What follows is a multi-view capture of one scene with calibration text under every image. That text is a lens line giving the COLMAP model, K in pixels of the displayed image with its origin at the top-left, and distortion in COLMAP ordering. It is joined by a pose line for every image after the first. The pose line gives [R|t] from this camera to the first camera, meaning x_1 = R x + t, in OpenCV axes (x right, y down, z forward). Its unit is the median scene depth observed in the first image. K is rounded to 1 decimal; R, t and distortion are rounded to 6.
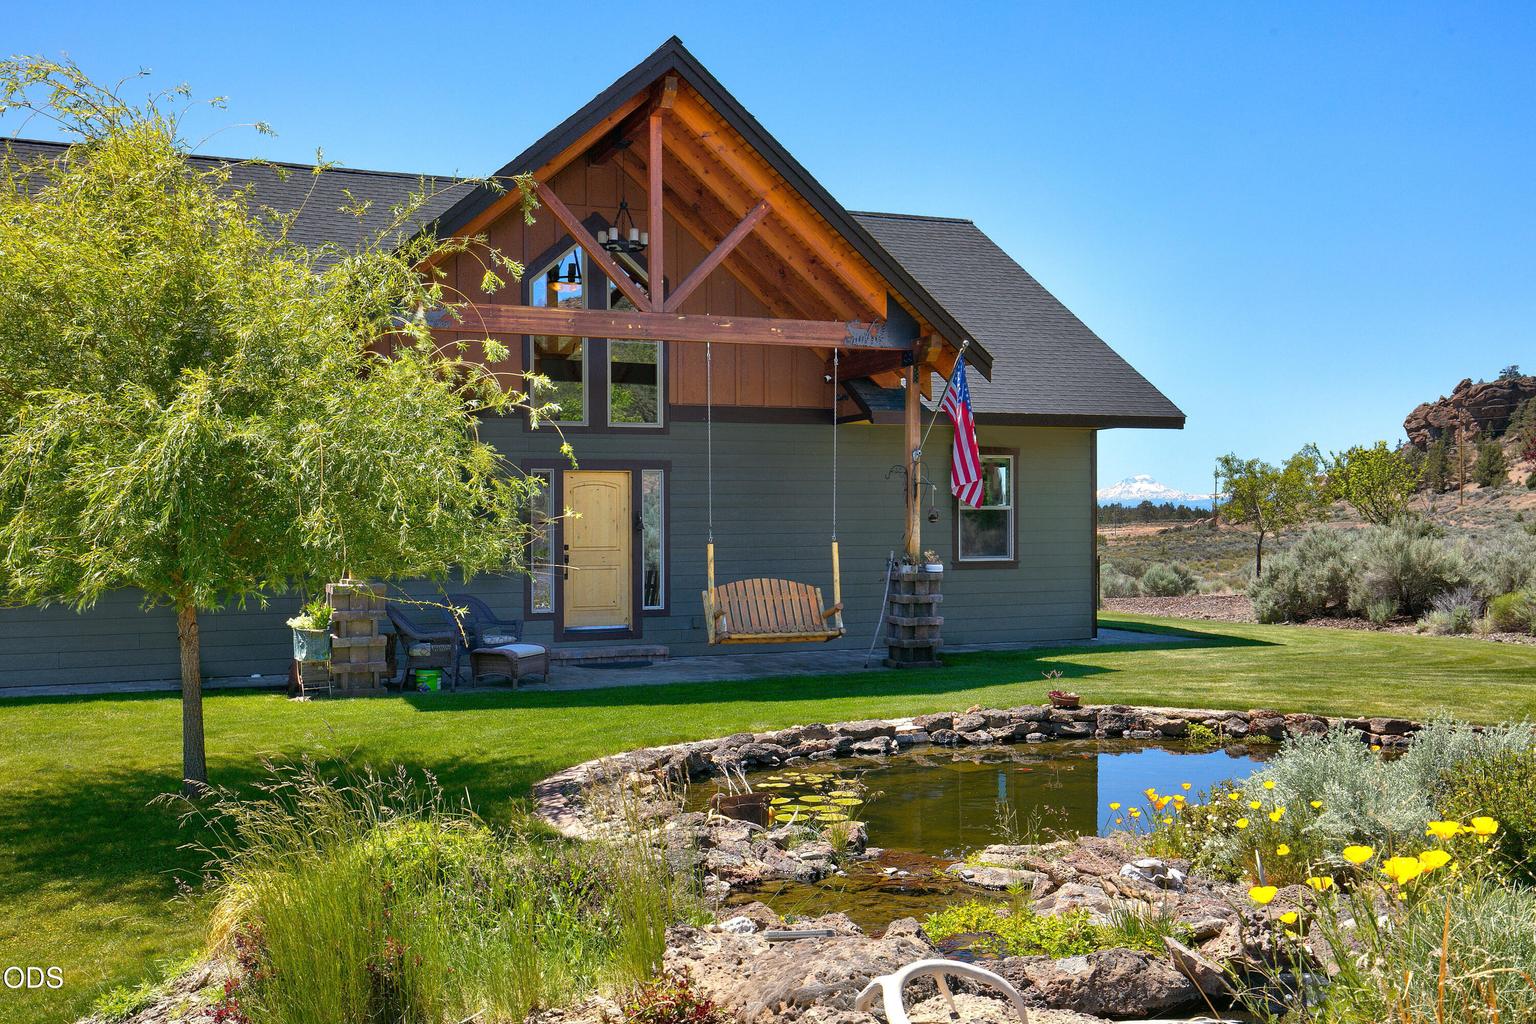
lens RADIAL K [[1378.2, 0, 883.6], [0, 1378.2, 514.5], [0, 0, 1]] dist [0.012971, 0.003600]
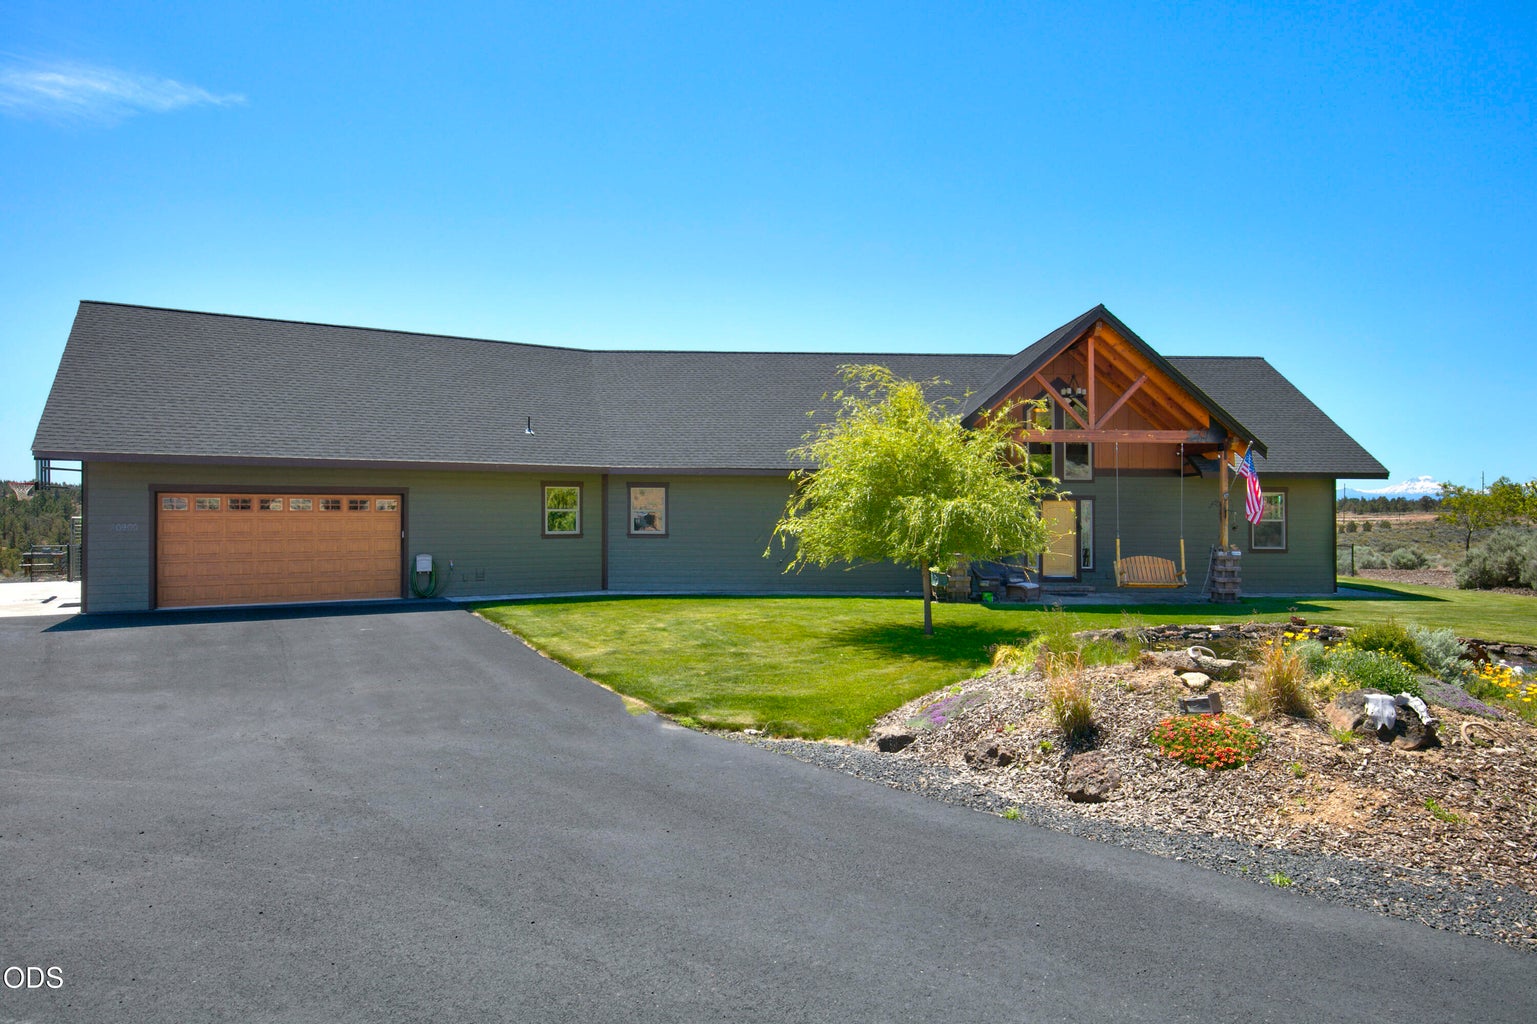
lens RADIAL K [[872.0, 0, 833.6], [0, 872.0, 480.7], [0, 0, 1]] dist [-0.004332, -0.002397]
pose [[0.914418, -0.003696, -0.404755, 0.014896], [-0.005457, 0.999755, -0.021457, -0.034326], [0.404735, 0.021829, 0.914174, -0.367520]]
